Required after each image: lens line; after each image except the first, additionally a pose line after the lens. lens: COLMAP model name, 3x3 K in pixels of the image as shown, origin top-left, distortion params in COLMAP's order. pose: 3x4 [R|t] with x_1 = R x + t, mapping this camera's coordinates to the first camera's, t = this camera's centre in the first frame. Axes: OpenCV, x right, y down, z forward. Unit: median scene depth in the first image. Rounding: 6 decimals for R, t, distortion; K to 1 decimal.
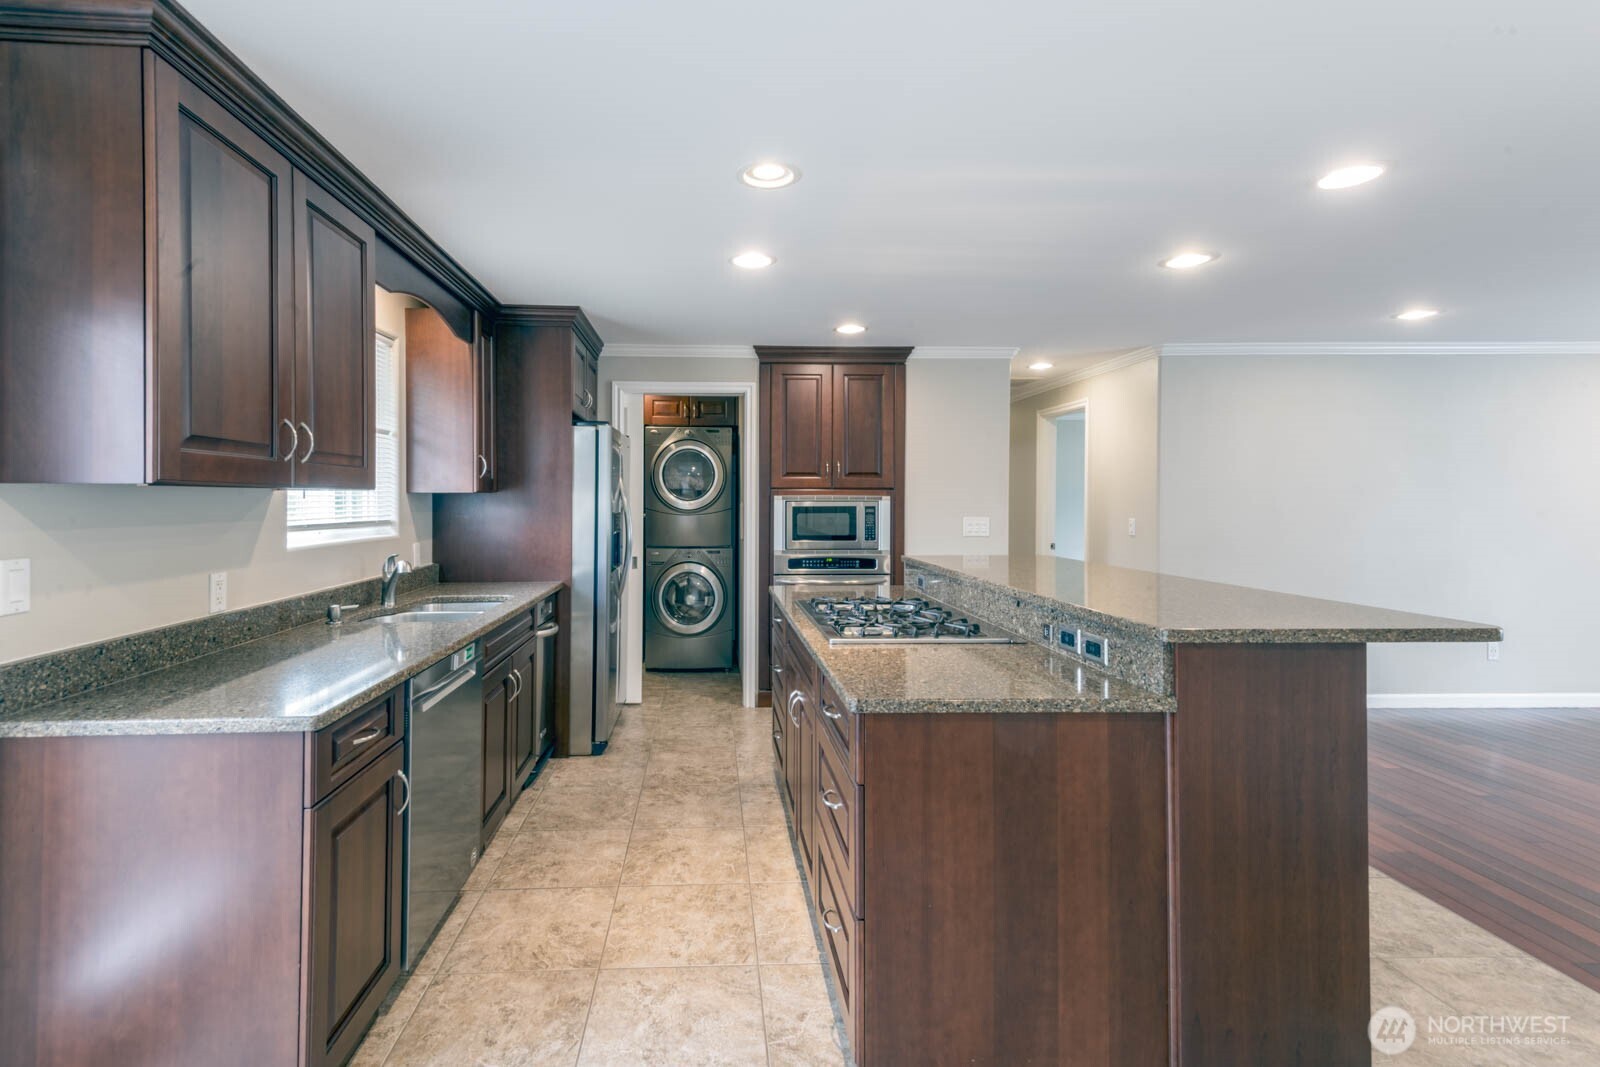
lens RADIAL K [[748.5, 0, 733.4], [0, 748.5, 503.9], [0, 0, 1]] dist [0.040575, -0.000229]
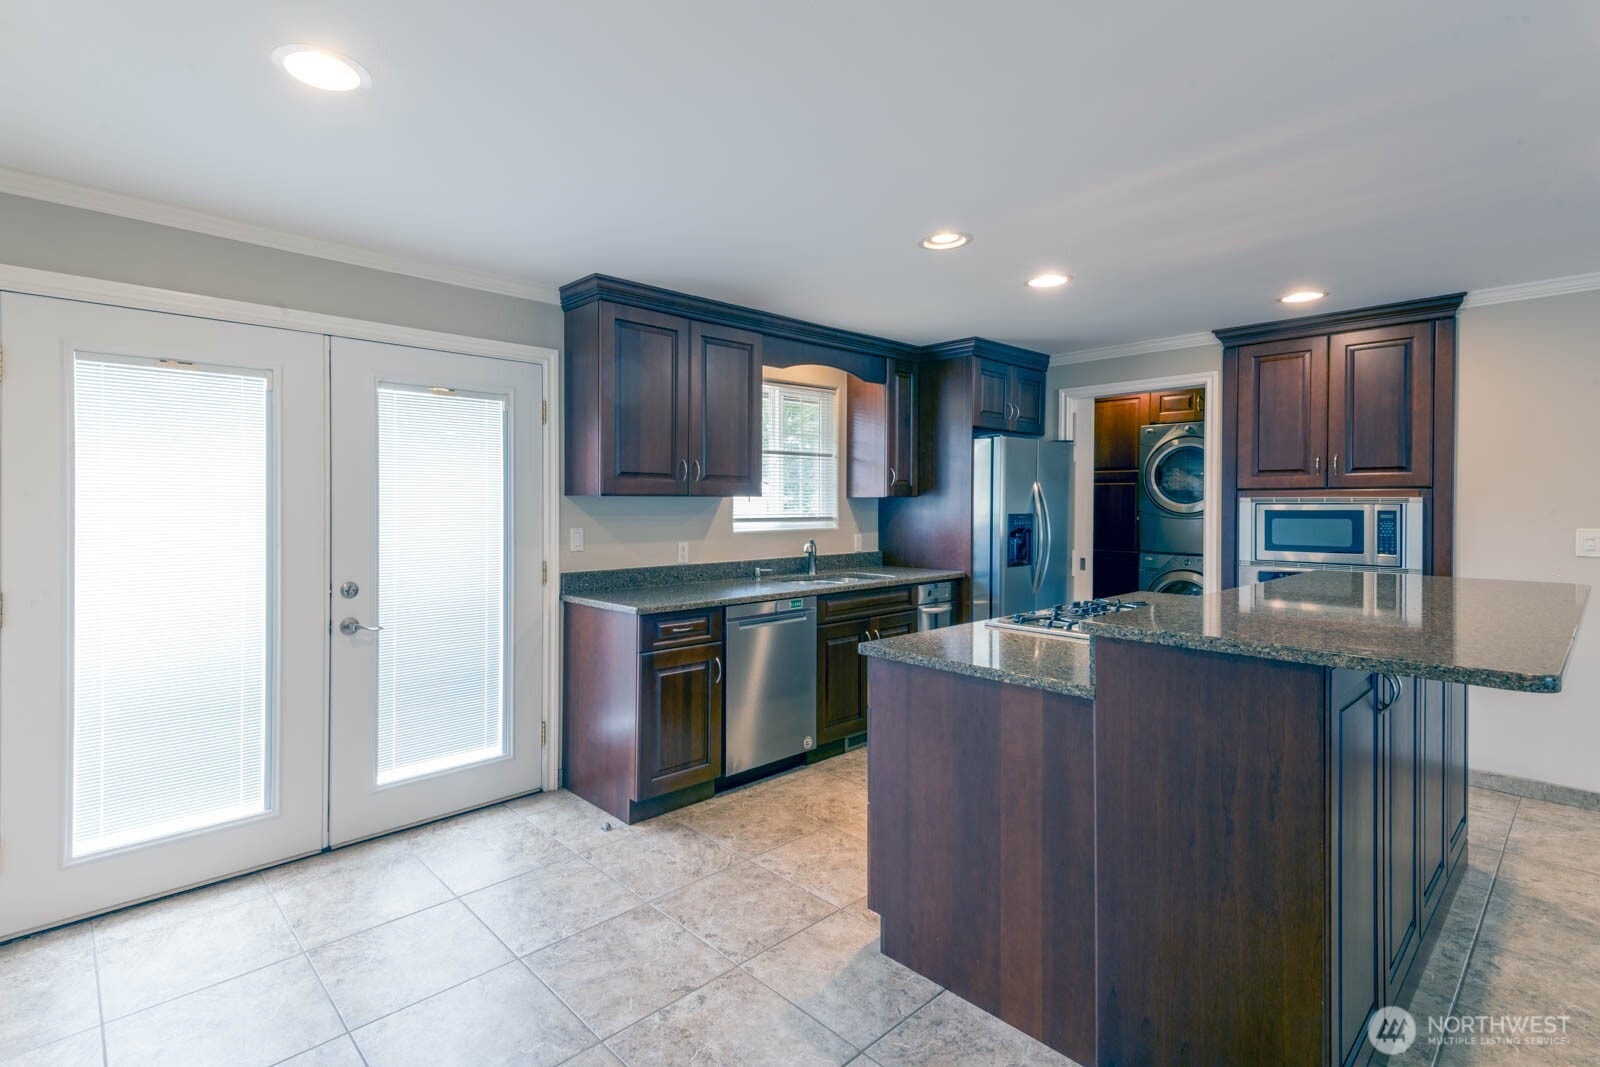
lens RADIAL K [[748.5, 0, 733.4], [0, 748.5, 503.9], [0, 0, 1]] dist [0.040575, -0.000229]
pose [[0.633042, 0.000810, -0.774117, 0.429840], [-0.003365, 0.999993, -0.001706, 0.000004], [0.774110, 0.003685, 0.633040, -0.029358]]
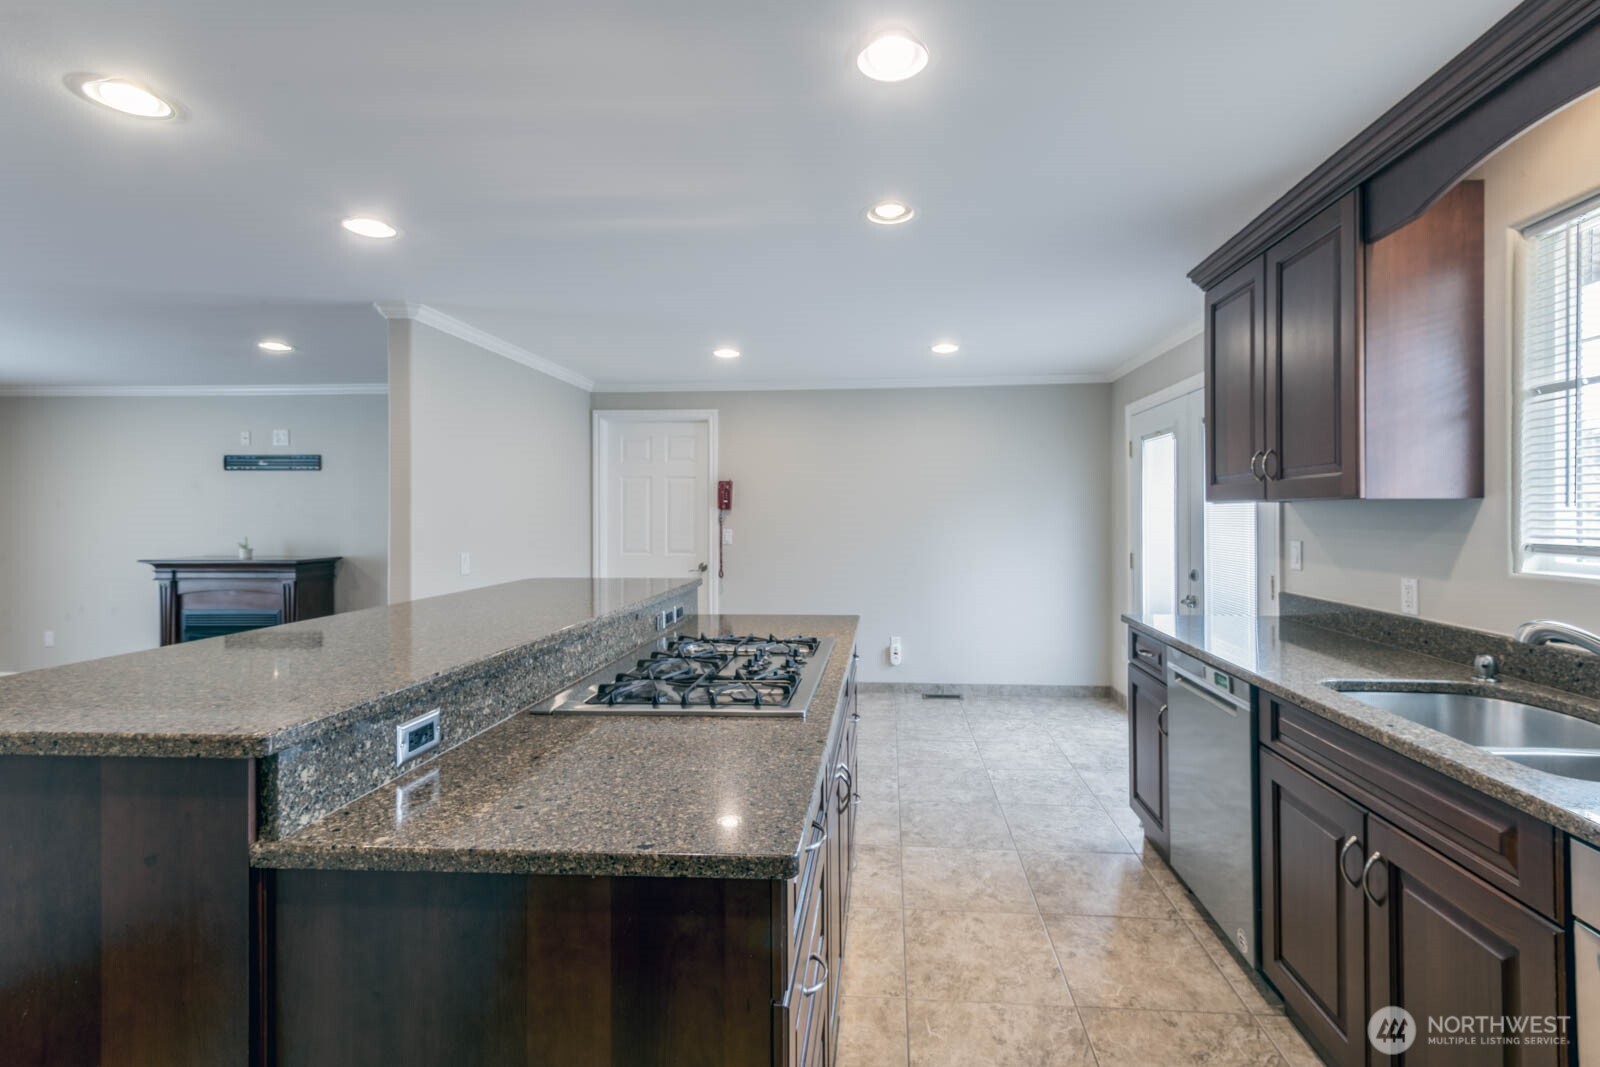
lens RADIAL K [[735.6, 0, 841.3], [0, 735.6, 515.7], [0, 0, 1]] dist [0.003861, -0.000080]
pose [[-0.995455, -0.003634, 0.095164, 0.011246], [-0.002912, 0.999966, 0.007725, -0.001616], [-0.095189, 0.007413, -0.995432, 1.120349]]
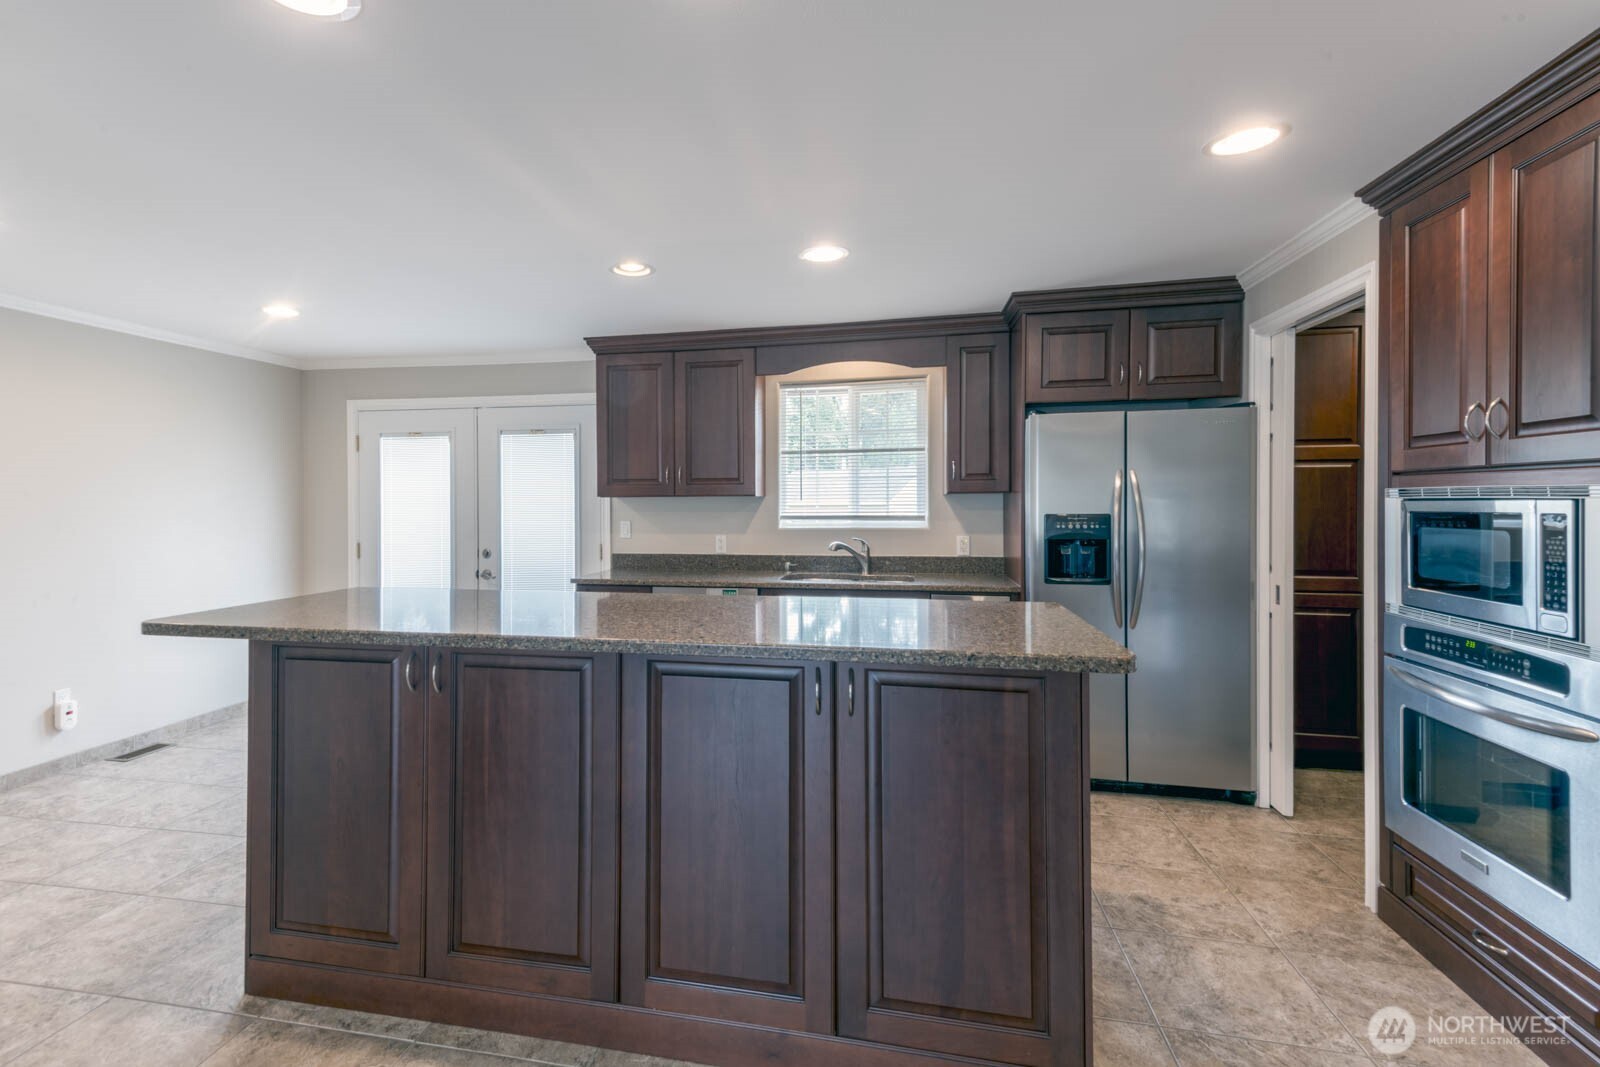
lens RADIAL K [[710.7, 0, 756.9], [0, 710.7, 496.5], [0, 0, 1]] dist [0.000313, -0.000033]
pose [[-0.216878, -0.006988, -0.976174, 0.678778], [0.000380, 0.999974, -0.007243, -0.002771], [0.976199, -0.001942, -0.216870, 0.818357]]
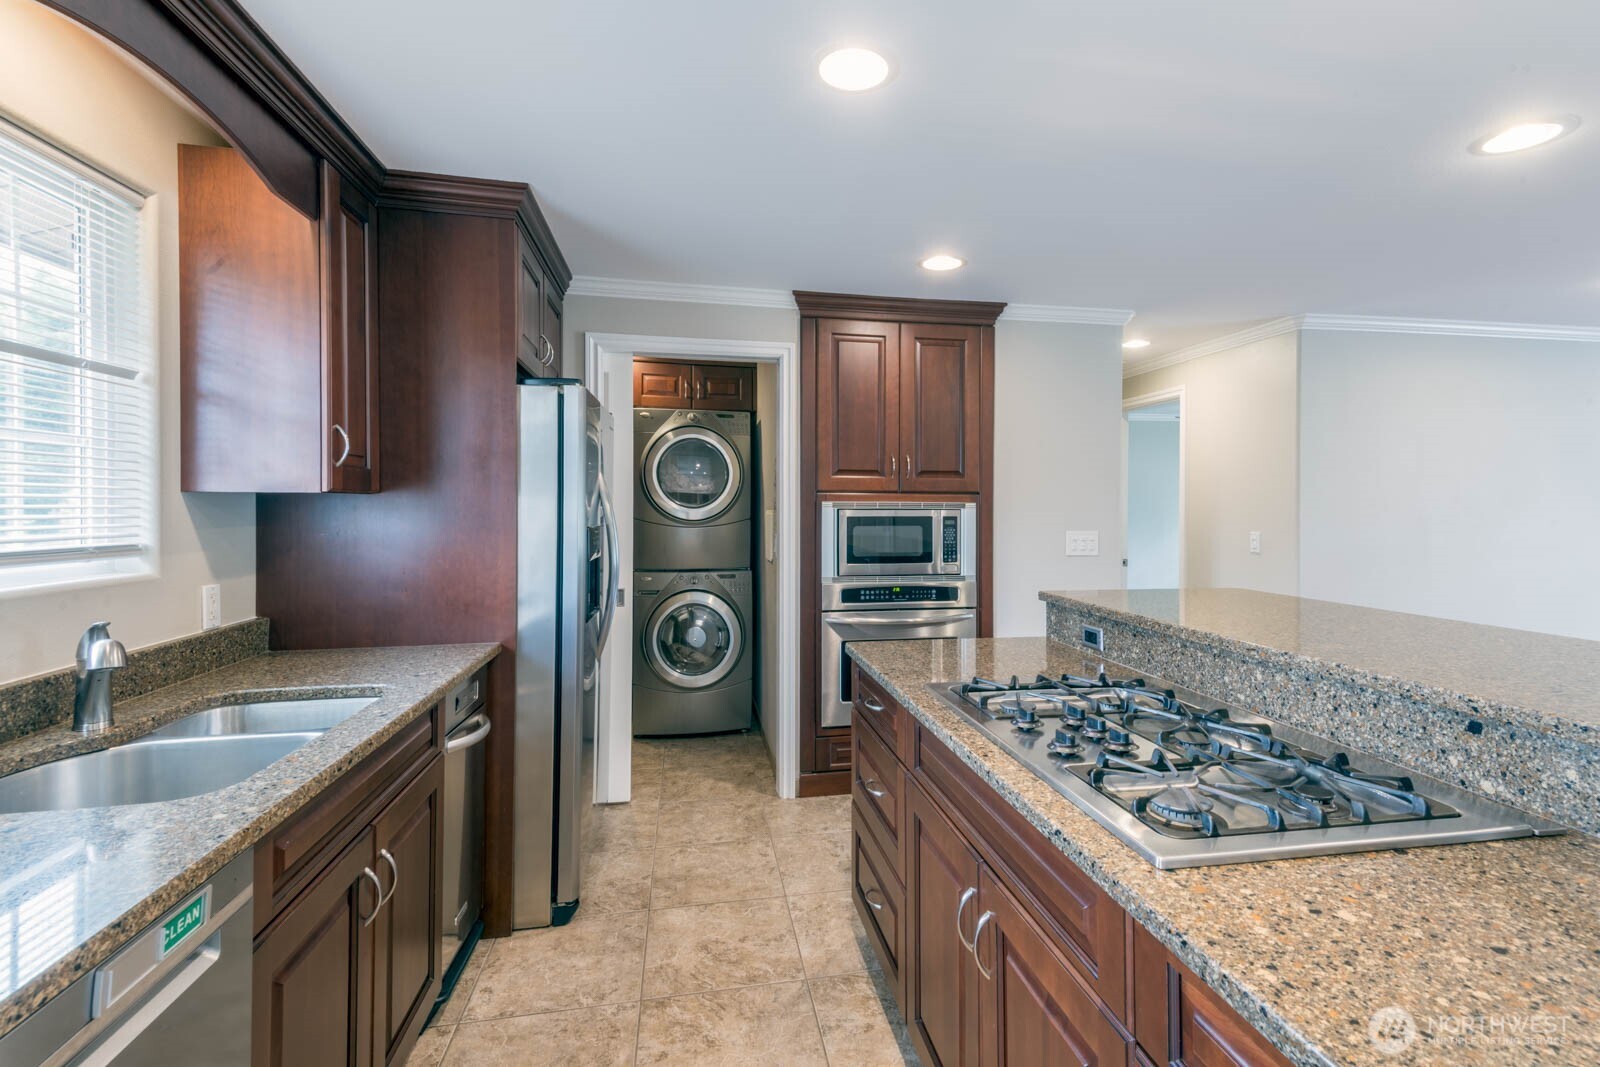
lens RADIAL K [[735.6, 0, 841.3], [0, 735.6, 515.7], [0, 0, 1]] dist [0.003861, -0.000080]
pose [[0.984981, 0.000674, 0.172663, -0.056530], [-0.001923, 0.999973, 0.007066, -0.002681], [-0.172654, -0.007292, 0.984956, 0.350125]]
